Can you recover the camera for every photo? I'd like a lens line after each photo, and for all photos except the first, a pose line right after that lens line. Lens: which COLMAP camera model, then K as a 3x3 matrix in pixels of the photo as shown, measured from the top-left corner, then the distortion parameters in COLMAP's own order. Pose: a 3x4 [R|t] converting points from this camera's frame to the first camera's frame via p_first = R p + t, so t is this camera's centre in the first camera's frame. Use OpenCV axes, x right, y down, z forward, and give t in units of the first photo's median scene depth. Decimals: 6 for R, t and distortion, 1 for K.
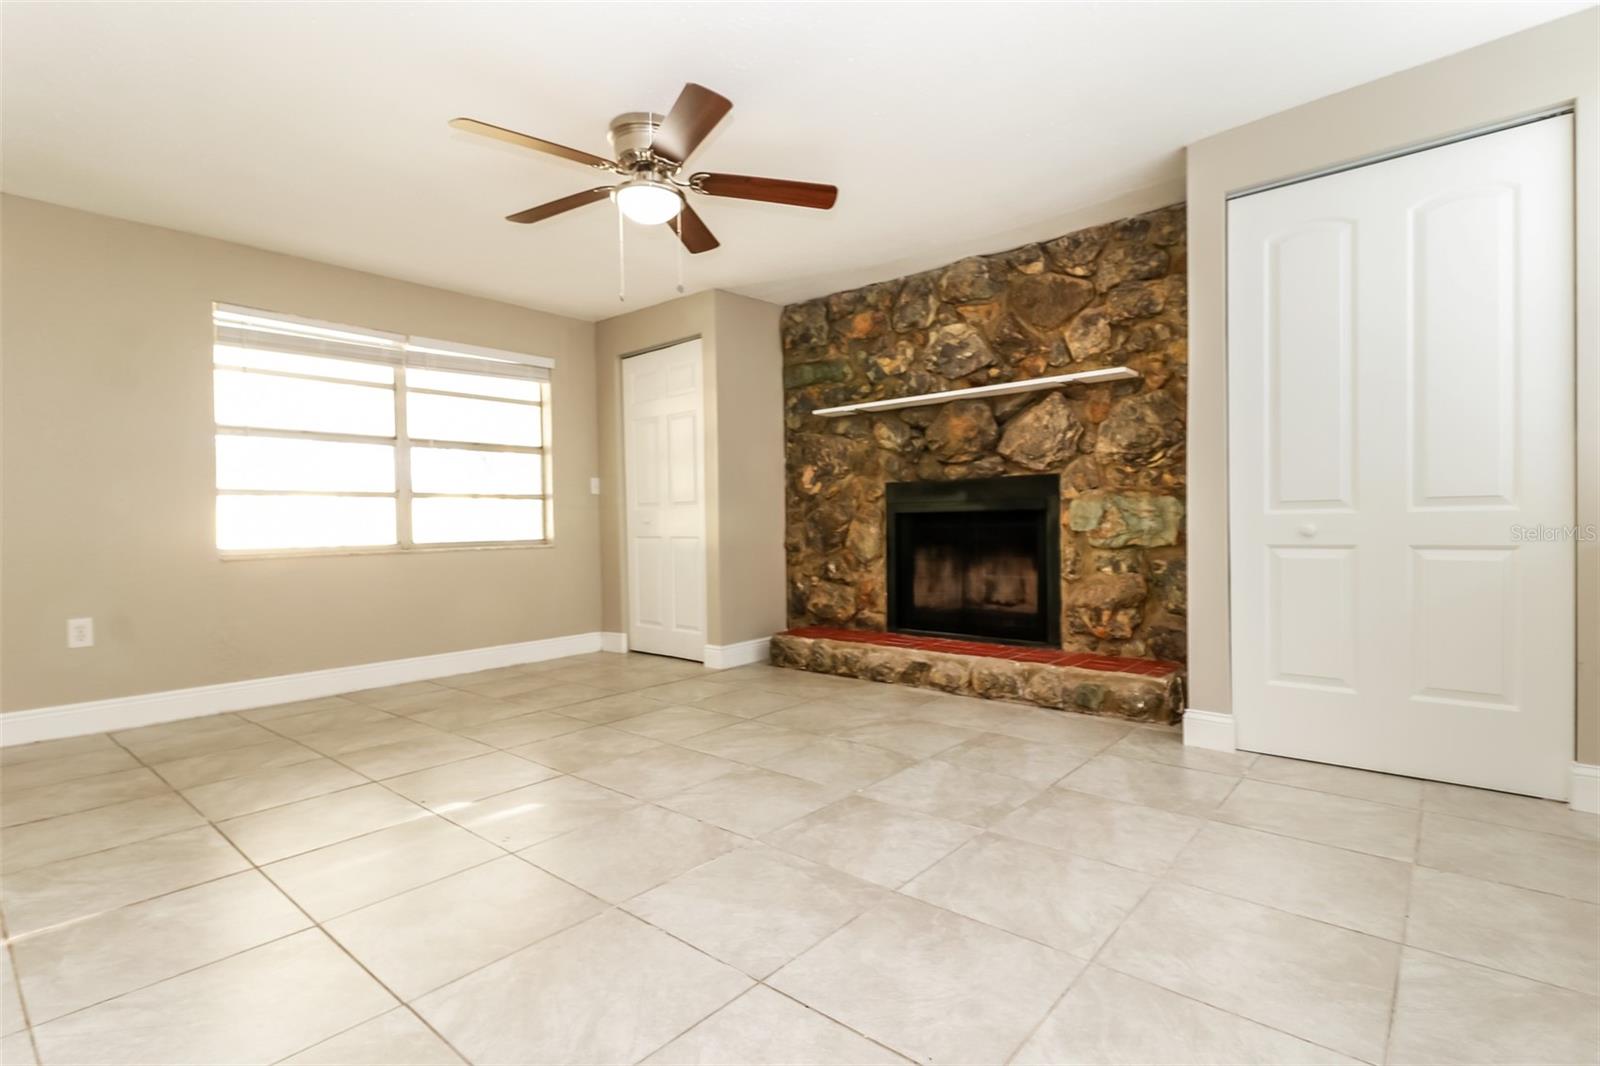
lens RADIAL K [[769.8, 0, 802.4], [0, 769.8, 533.5], [0, 0, 1]] dist [0.003996, -0.003998]
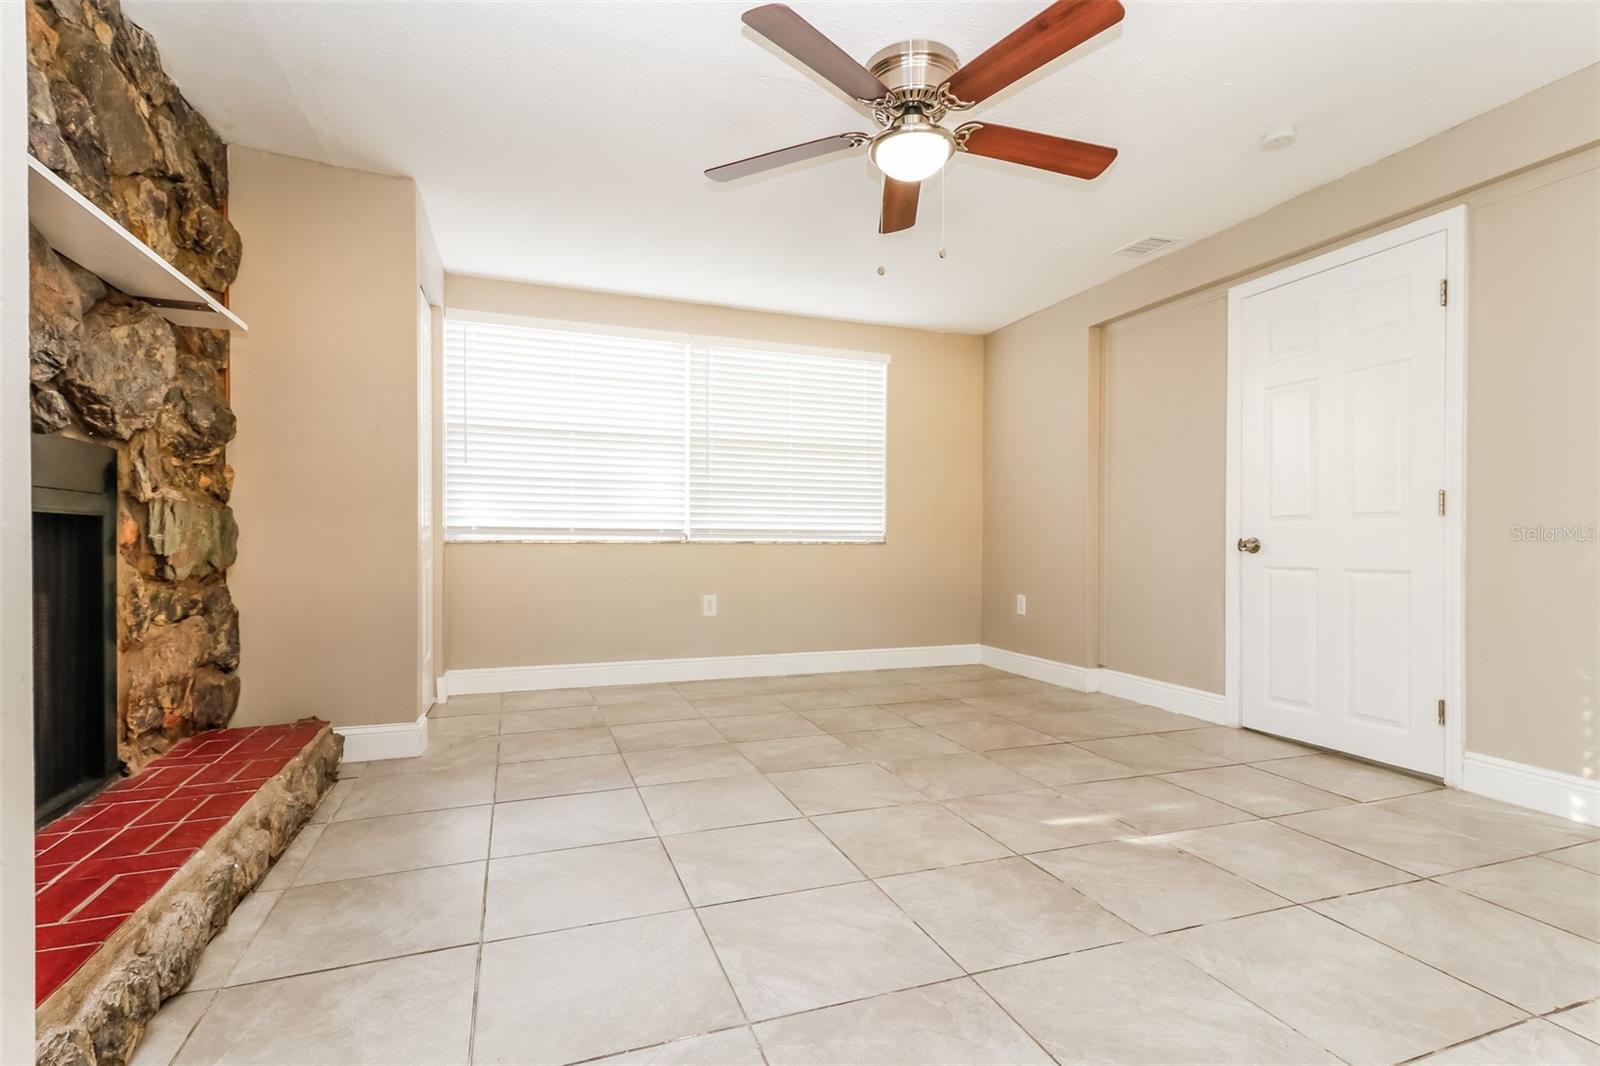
lens RADIAL K [[769.8, 0, 802.4], [0, 769.8, 534.0], [0, 0, 1]] dist [0.003996, -0.003998]
pose [[-0.877691, 0.012906, 0.479053, -0.589605], [0.013999, 0.999901, -0.001290, -0.019897], [-0.479022, 0.005574, -0.877785, 2.157274]]
